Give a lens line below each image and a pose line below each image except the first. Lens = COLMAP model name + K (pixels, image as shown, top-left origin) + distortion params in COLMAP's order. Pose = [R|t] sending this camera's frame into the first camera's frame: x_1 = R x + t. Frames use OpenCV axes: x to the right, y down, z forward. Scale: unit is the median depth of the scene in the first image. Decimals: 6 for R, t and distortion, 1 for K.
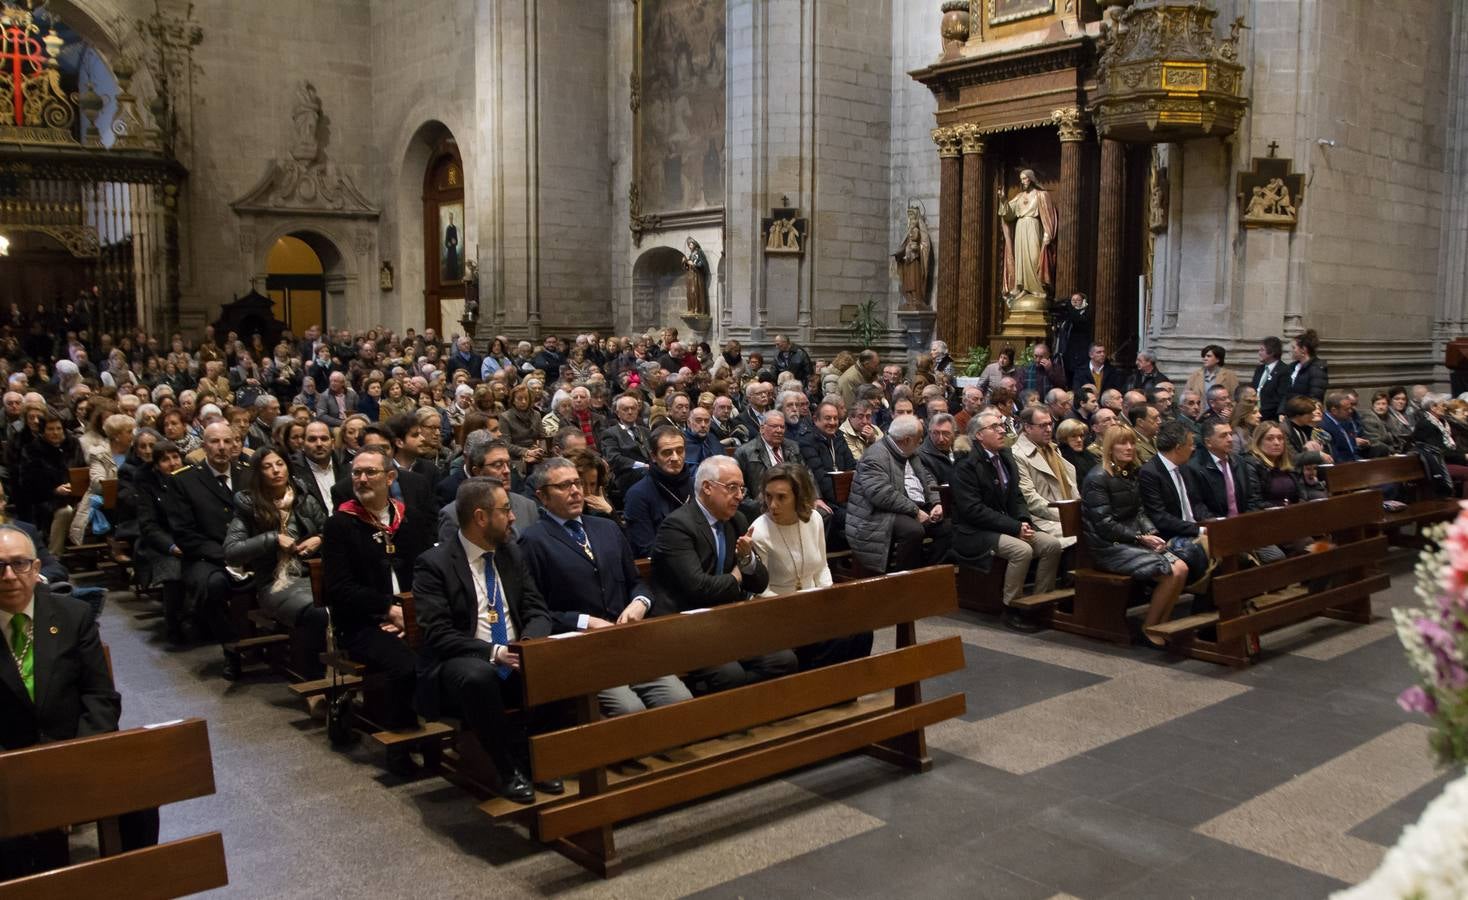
lens RADIAL K [[1259.6, 0, 731.1], [0, 1259.6, 504.8], [0, 0, 1]] dist [-0.130538, 0.077565]
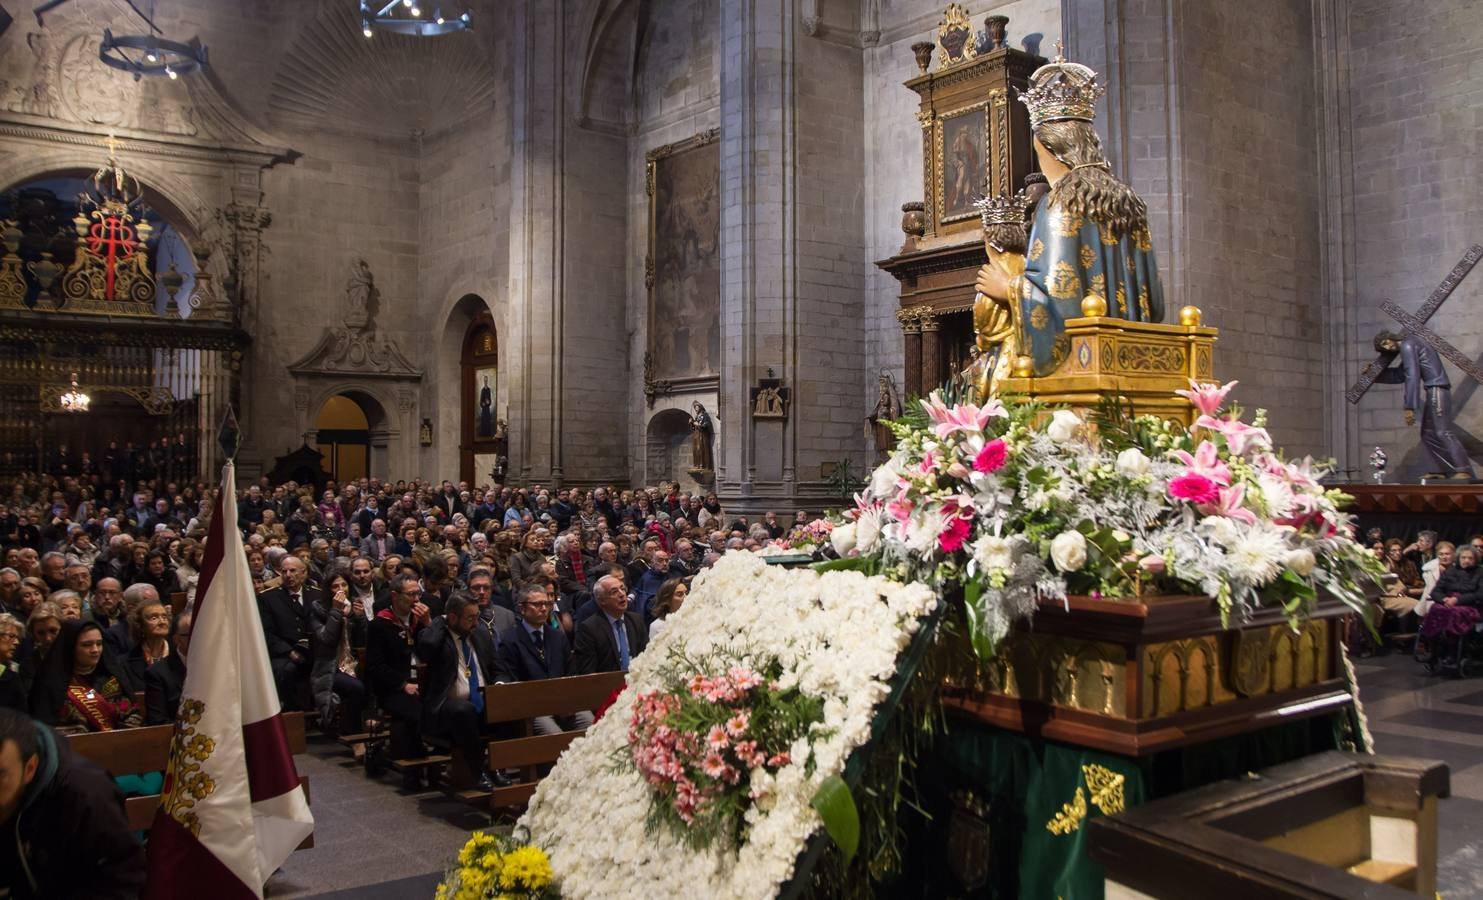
lens RADIAL K [[1276.2, 0, 742.7], [0, 1276.2, 432.0], [0, 0, 1]] dist [-0.142811, 0.097805]
pose [[0.999710, -0.004189, -0.023704, 0.043088], [0.000015, 0.984850, -0.173408, 0.013601], [0.024072, 0.173357, 0.984565, -0.139714]]
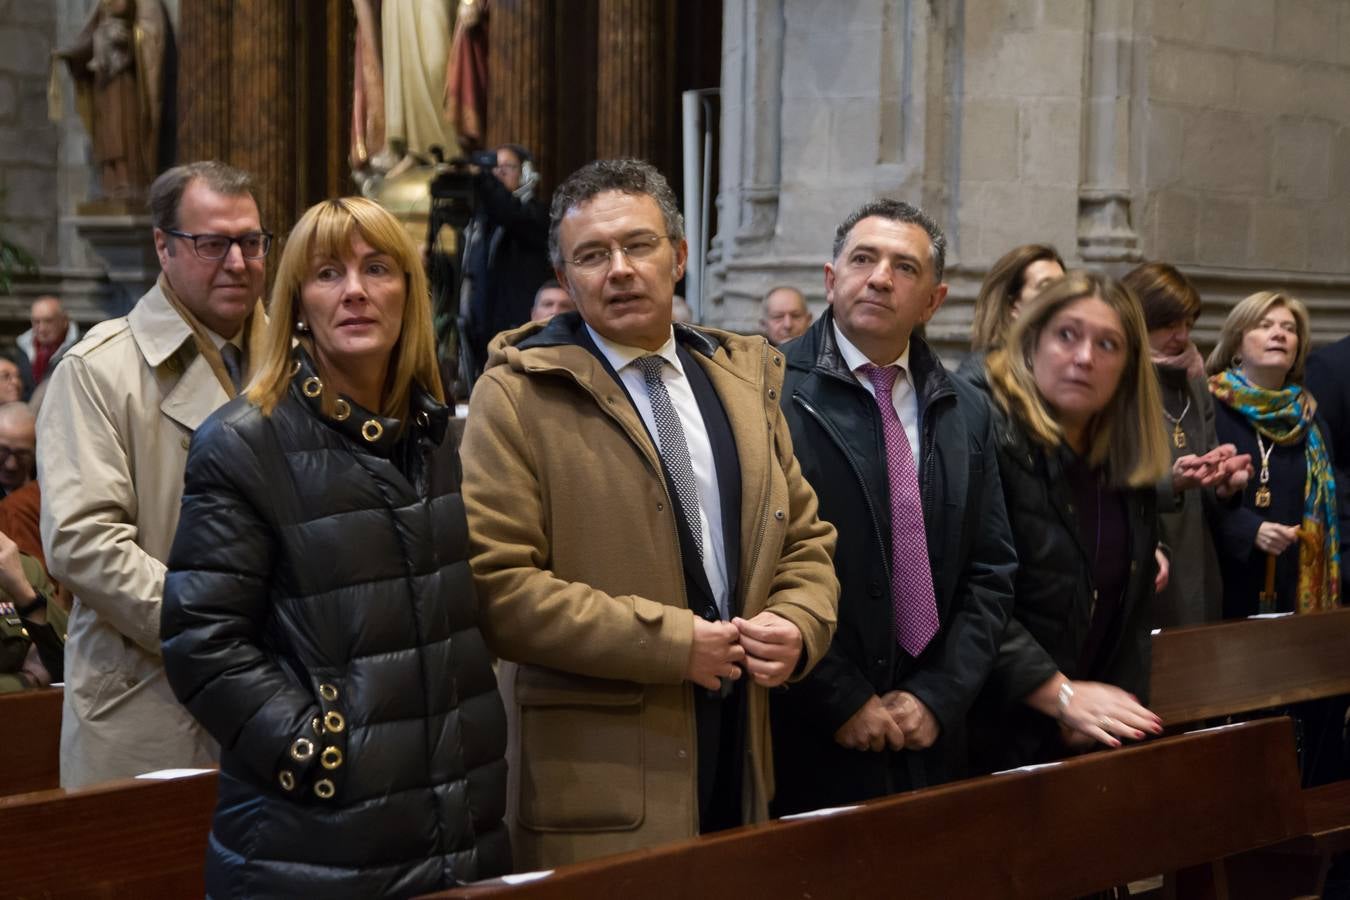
lens RADIAL K [[2966.1, 0, 675.0], [0, 2966.1, 450.0], [0, 0, 1]] dist [0.339804, 0.053788]
pose [[0.971680, -0.000318, 0.236299, 0.095328], [0.023960, 0.994978, -0.097185, -0.003938], [-0.235082, 0.100095, 0.966808, 0.150545]]
